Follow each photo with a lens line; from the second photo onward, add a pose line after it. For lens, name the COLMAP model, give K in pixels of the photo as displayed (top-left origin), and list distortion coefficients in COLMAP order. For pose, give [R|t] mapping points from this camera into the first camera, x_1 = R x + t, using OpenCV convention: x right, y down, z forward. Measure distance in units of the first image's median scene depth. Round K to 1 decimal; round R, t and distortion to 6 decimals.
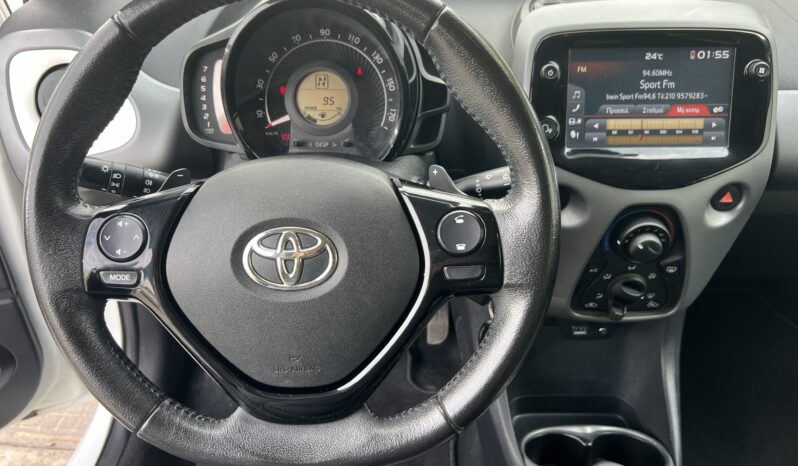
lens RADIAL K [[619.8, 0, 400.8], [0, 619.8, 271.3], [0, 0, 1]] dist [0.118168, -0.242110]
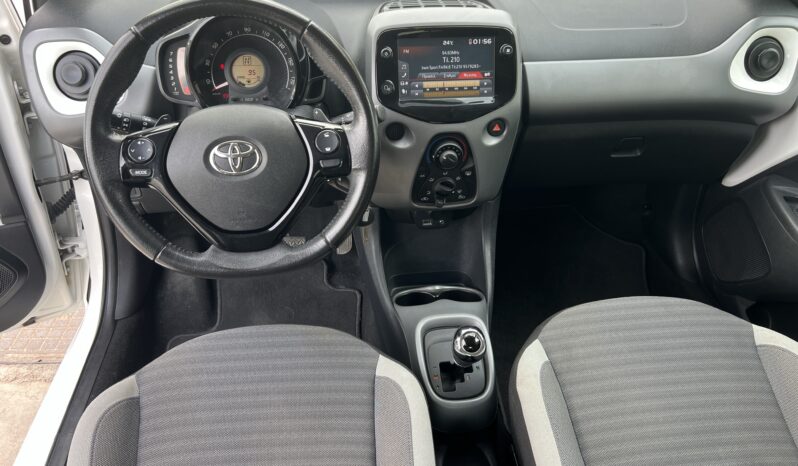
lens RADIAL K [[619.8, 0, 400.8], [0, 619.8, 271.3], [0, 0, 1]] dist [0.118168, -0.242110]
pose [[0.993627, -0.050107, 0.100974, 0.078389], [0.046071, 0.998058, 0.041917, 0.192357], [-0.102878, -0.036998, 0.994006, -0.678844]]
